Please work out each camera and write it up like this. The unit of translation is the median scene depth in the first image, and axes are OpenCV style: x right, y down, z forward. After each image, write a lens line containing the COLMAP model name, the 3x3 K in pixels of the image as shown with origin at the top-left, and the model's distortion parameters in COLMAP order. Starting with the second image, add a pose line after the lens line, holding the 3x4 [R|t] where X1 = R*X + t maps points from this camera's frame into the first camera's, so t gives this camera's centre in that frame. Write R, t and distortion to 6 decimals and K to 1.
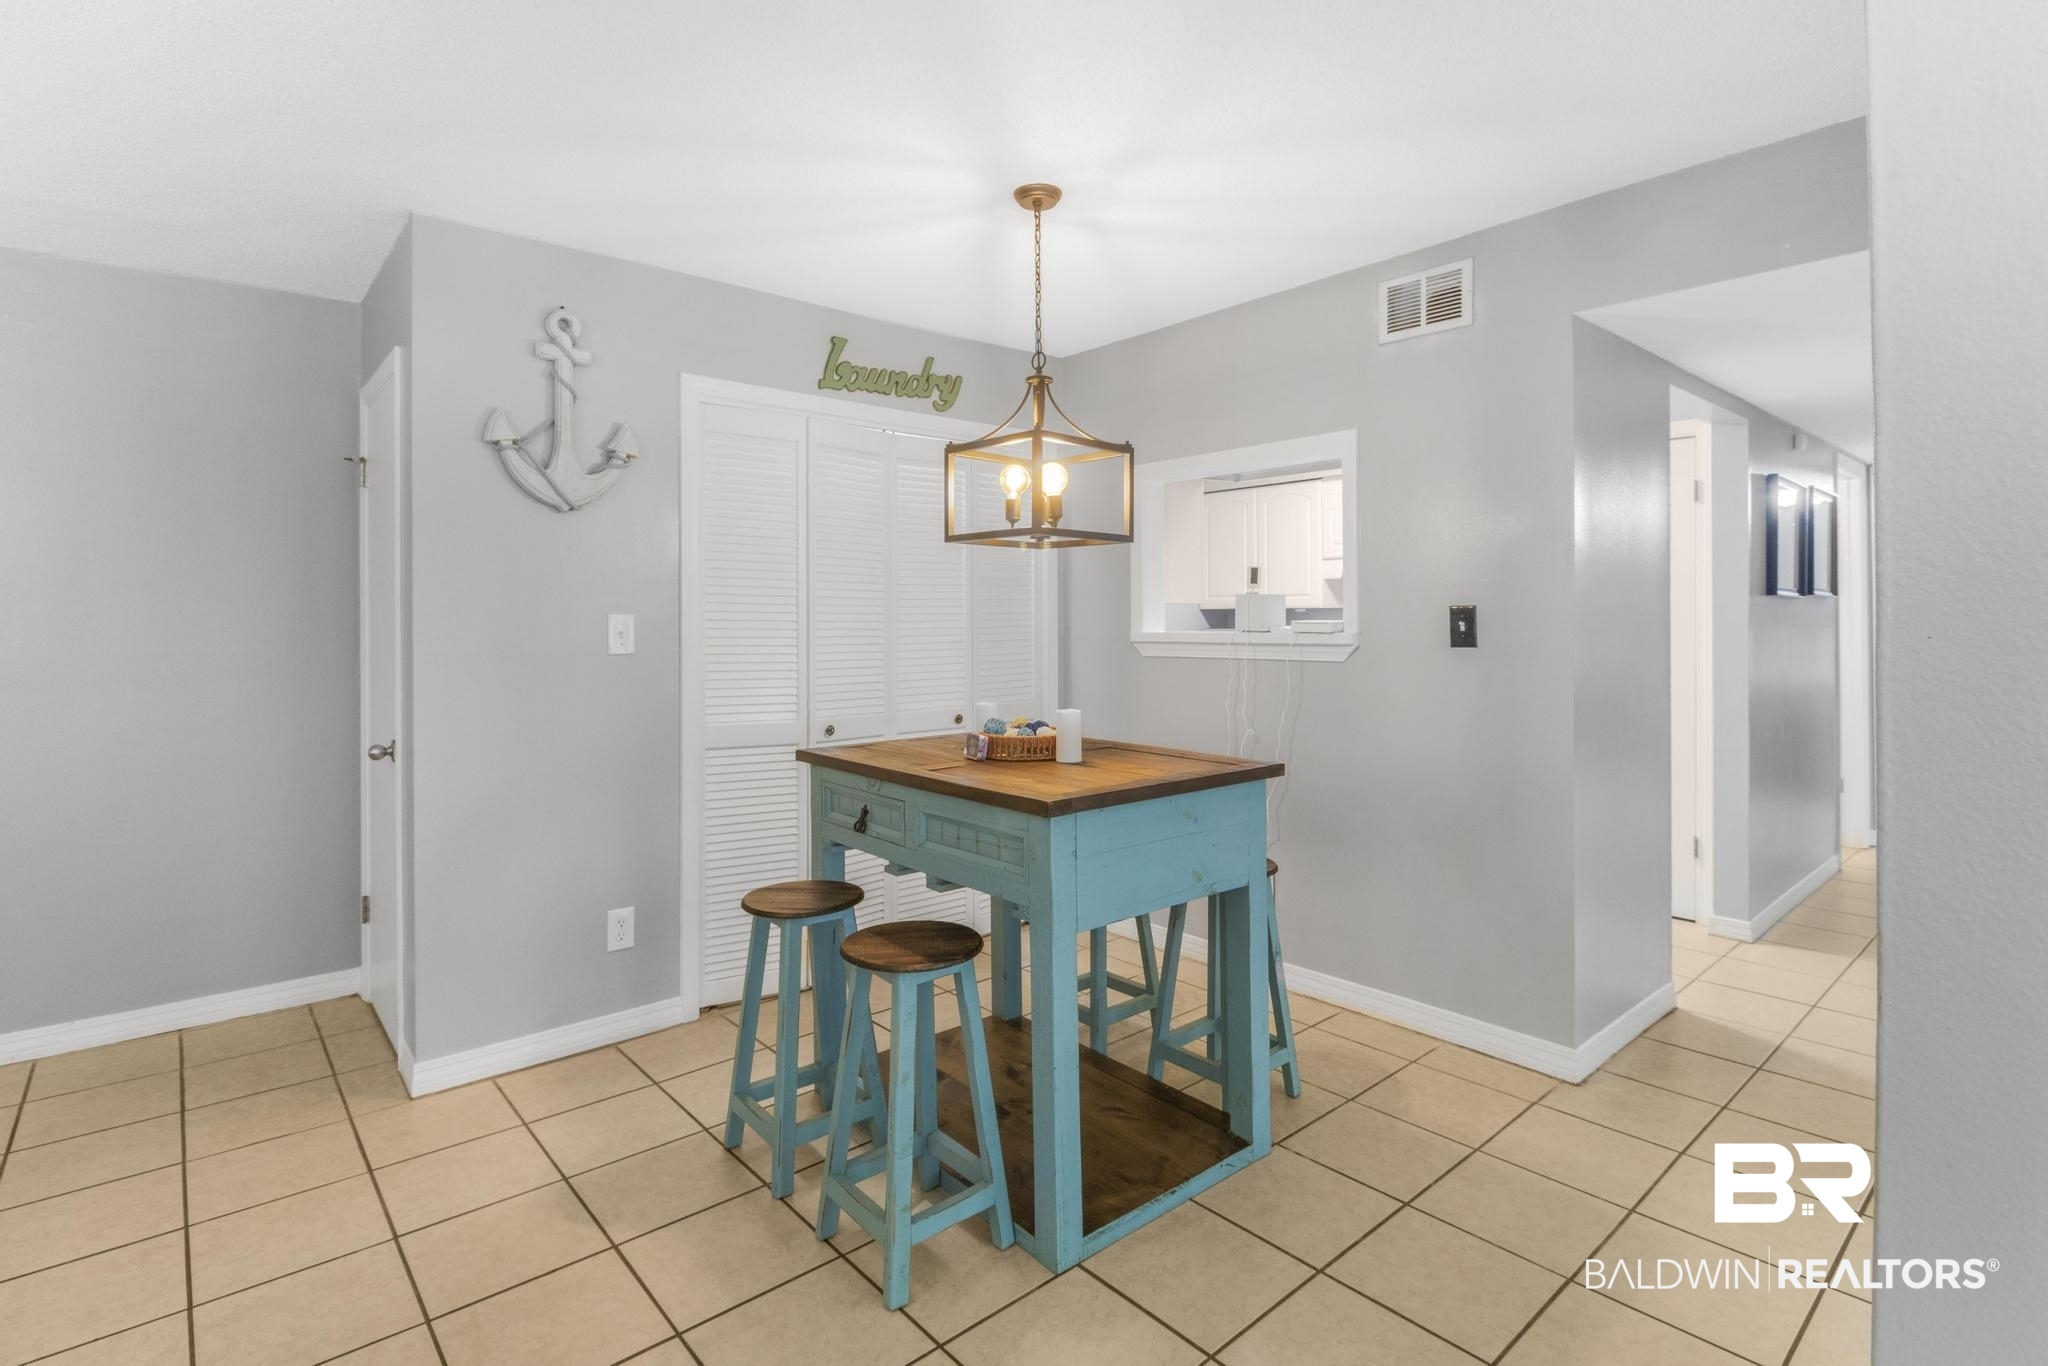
lens RADIAL K [[983.5, 0, 1042.2], [0, 983.5, 639.9], [0, 0, 1]] dist [0.017244, -0.000539]
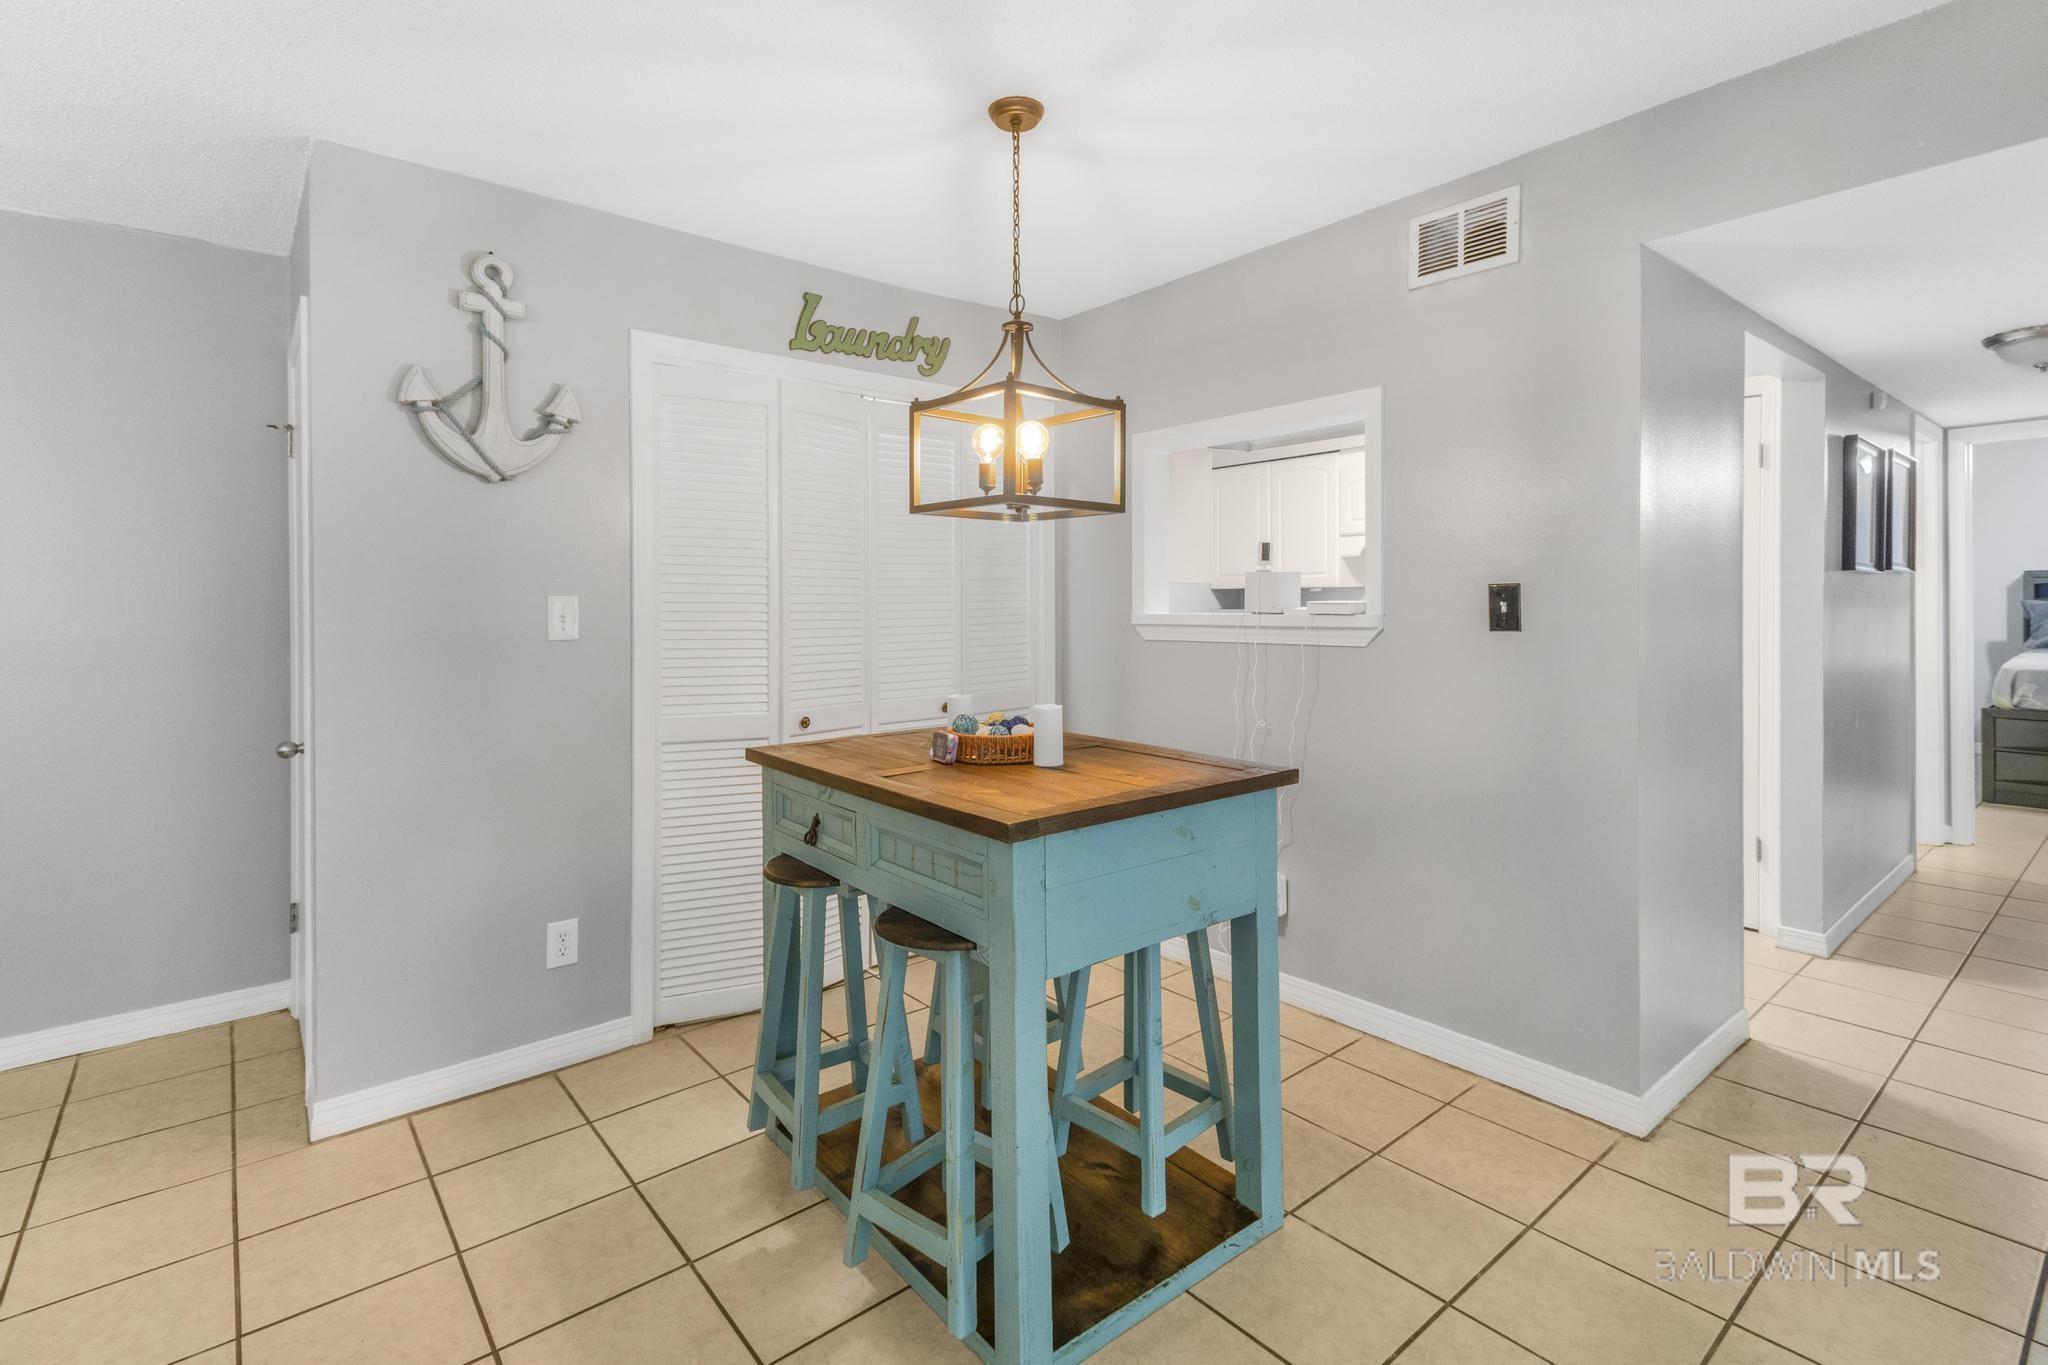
lens RADIAL K [[958.1, 0, 1033.7], [0, 958.1, 637.4], [0, 0, 1]] dist [0.038155, -0.000174]
pose [[0.999599, -0.001474, -0.028296, 0.031431], [0.002009, 0.999819, 0.018914, -0.004018], [0.028263, -0.018964, 0.999421, 0.127558]]
